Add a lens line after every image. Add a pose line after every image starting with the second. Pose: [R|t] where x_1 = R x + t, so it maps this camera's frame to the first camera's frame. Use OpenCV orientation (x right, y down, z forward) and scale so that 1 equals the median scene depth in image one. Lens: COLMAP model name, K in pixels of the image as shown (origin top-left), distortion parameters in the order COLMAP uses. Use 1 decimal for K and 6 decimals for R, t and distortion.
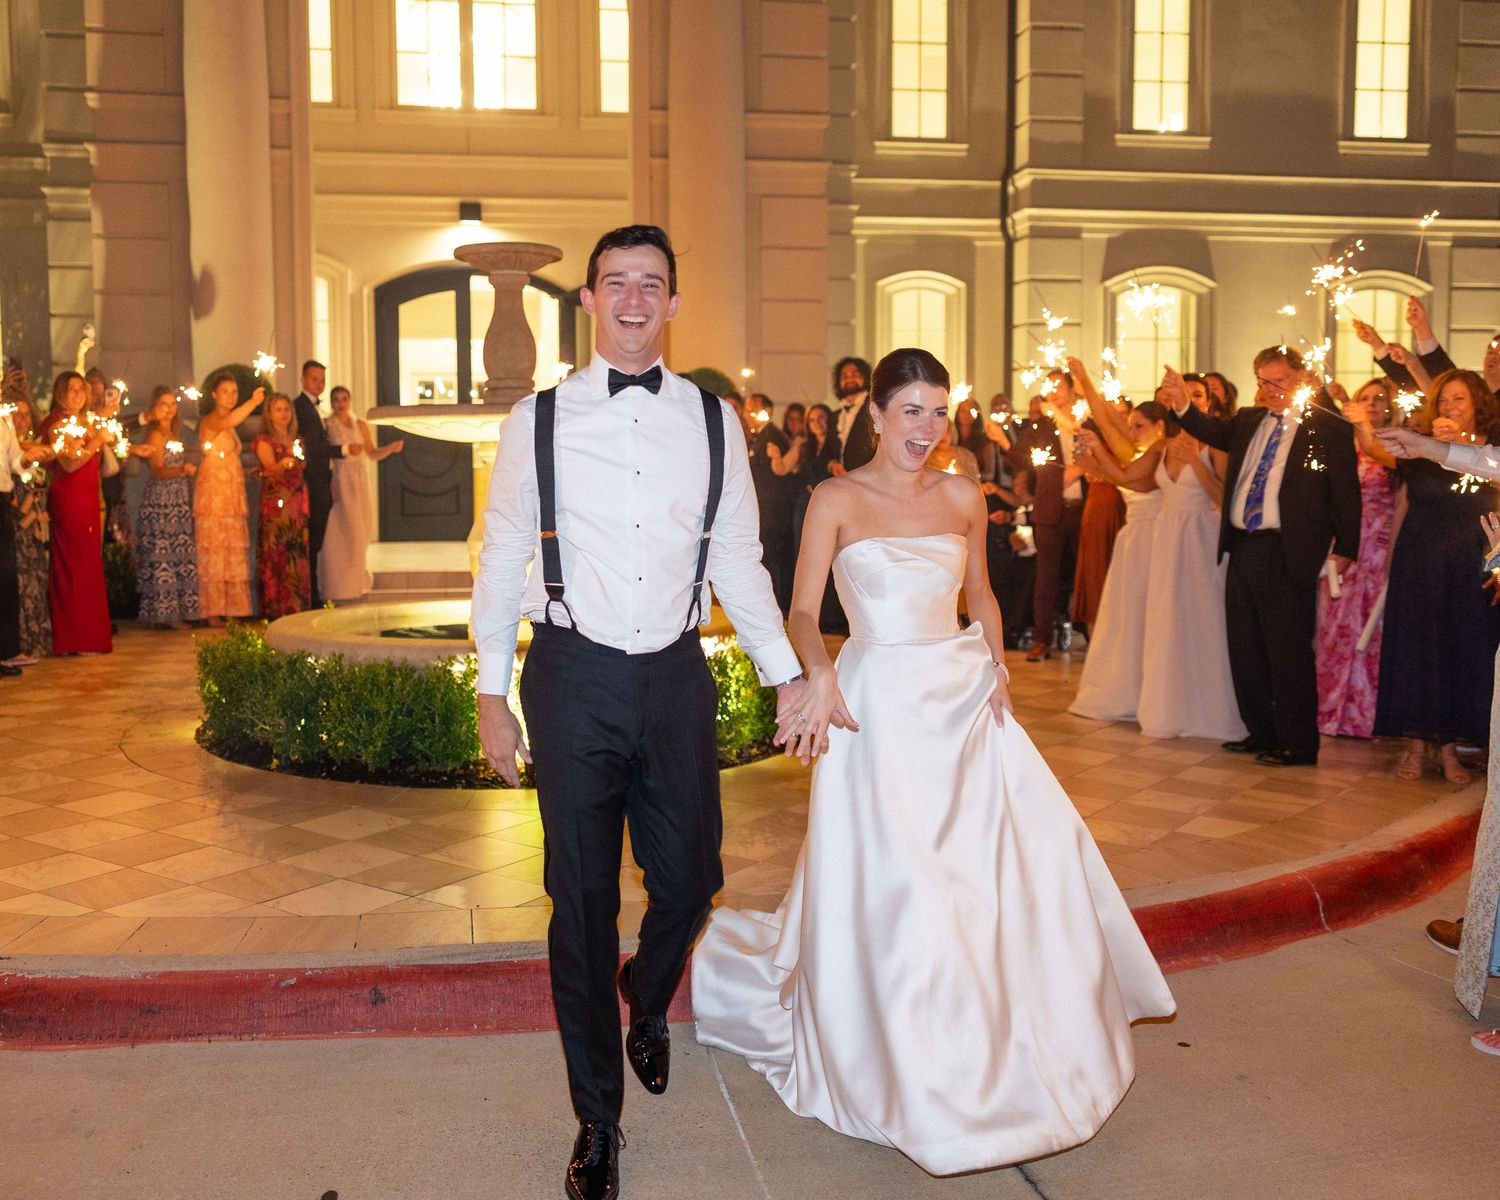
lens RADIAL K [[1480.6, 0, 746.5], [0, 1480.6, 605.6], [0, 0, 1]] dist [0.014382, -0.009607]
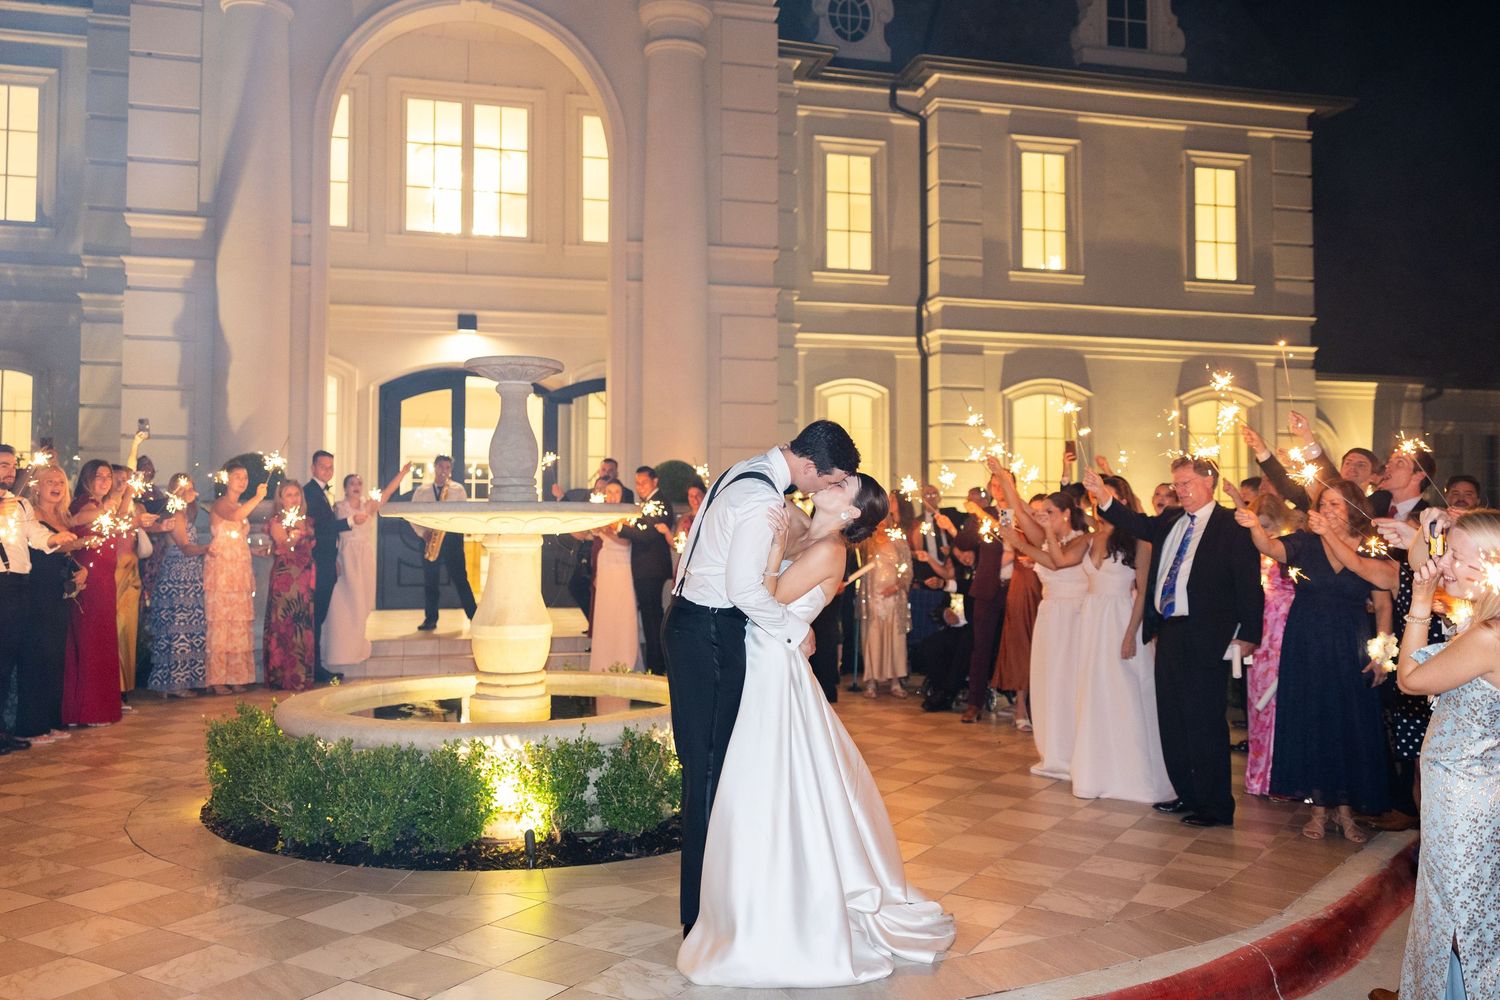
lens RADIAL K [[1171.0, 0, 756.5], [0, 1171.0, 494.2], [0, 0, 1]] dist [0.015435, -0.015418]
pose [[0.995747, 0.008859, 0.091705, -0.047232], [0.000862, 0.994428, -0.105419, -0.038328], [-0.092128, 0.105050, 0.990190, 0.095987]]
